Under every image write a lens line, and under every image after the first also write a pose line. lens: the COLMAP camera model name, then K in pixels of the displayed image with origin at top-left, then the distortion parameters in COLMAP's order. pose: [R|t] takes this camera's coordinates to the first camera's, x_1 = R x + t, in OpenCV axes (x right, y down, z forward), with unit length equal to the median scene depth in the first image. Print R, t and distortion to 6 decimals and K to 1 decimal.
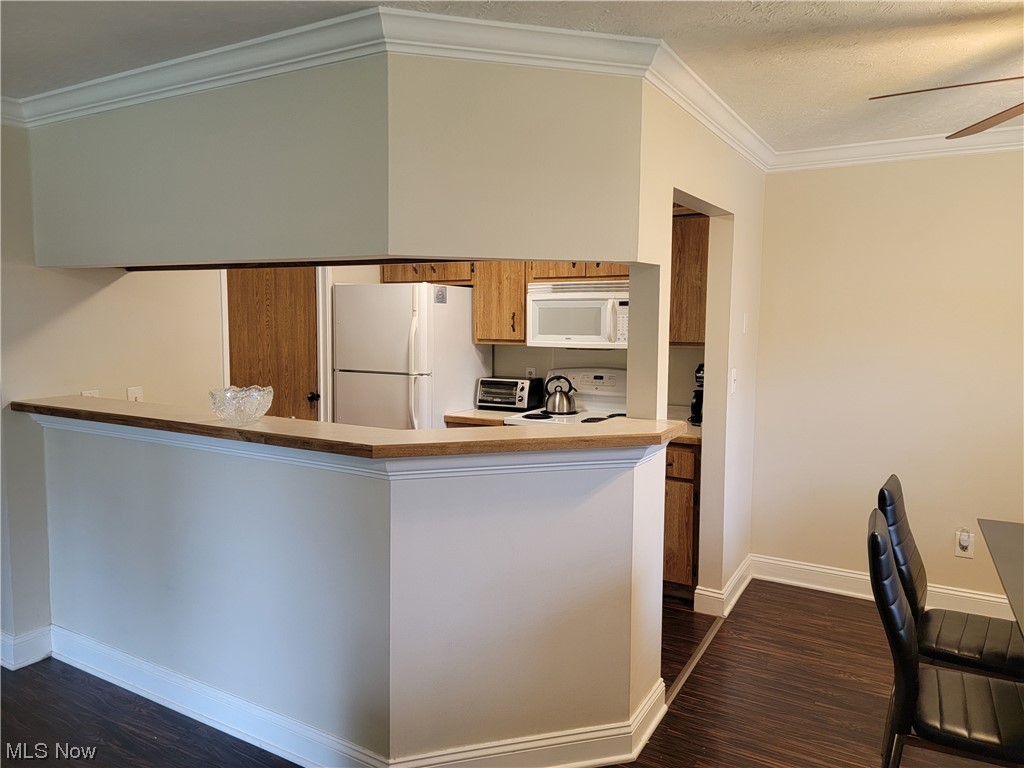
lens RADIAL K [[710.2, 0, 513.7], [0, 710.2, 384.0], [0, 0, 1]] dist [0.086049, -0.000015]
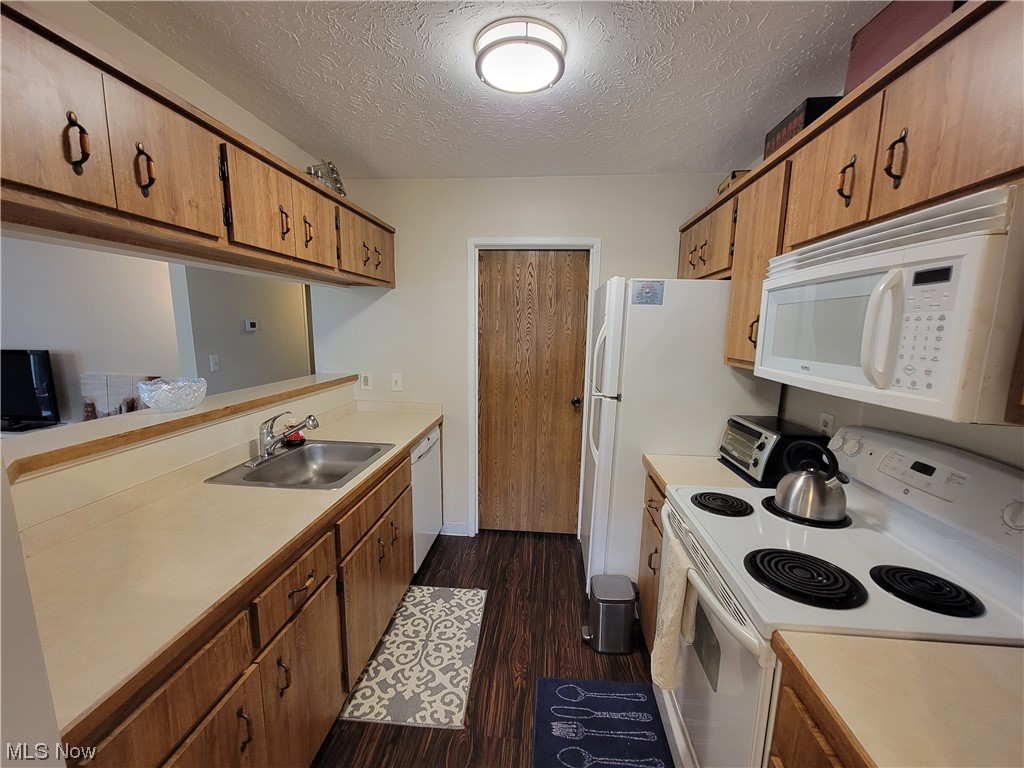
lens RADIAL K [[416.2, 0, 517.4], [0, 416.2, 393.6], [0, 0, 1]] dist [-0.003824, -0.000379]
pose [[0.430299, 0.146470, -0.890724, 0.229355], [-0.099151, 0.988447, 0.114641, -0.057068], [0.897225, 0.038986, 0.439850, 0.683415]]
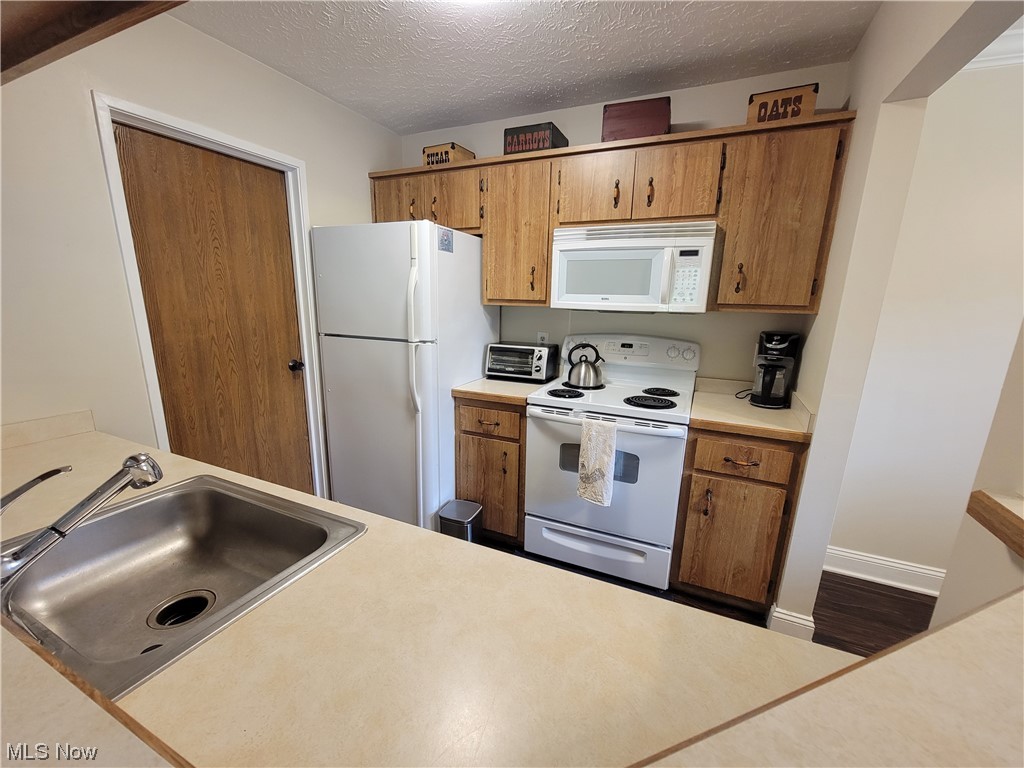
lens RADIAL K [[416.2, 0, 513.8], [0, 416.2, 400.3], [0, 0, 1]] dist [-0.003824, -0.000379]
pose [[0.995108, -0.006398, 0.098584, -0.072982], [-0.008477, 0.988691, 0.149729, -0.018152], [-0.098427, -0.149832, 0.983800, 0.498798]]
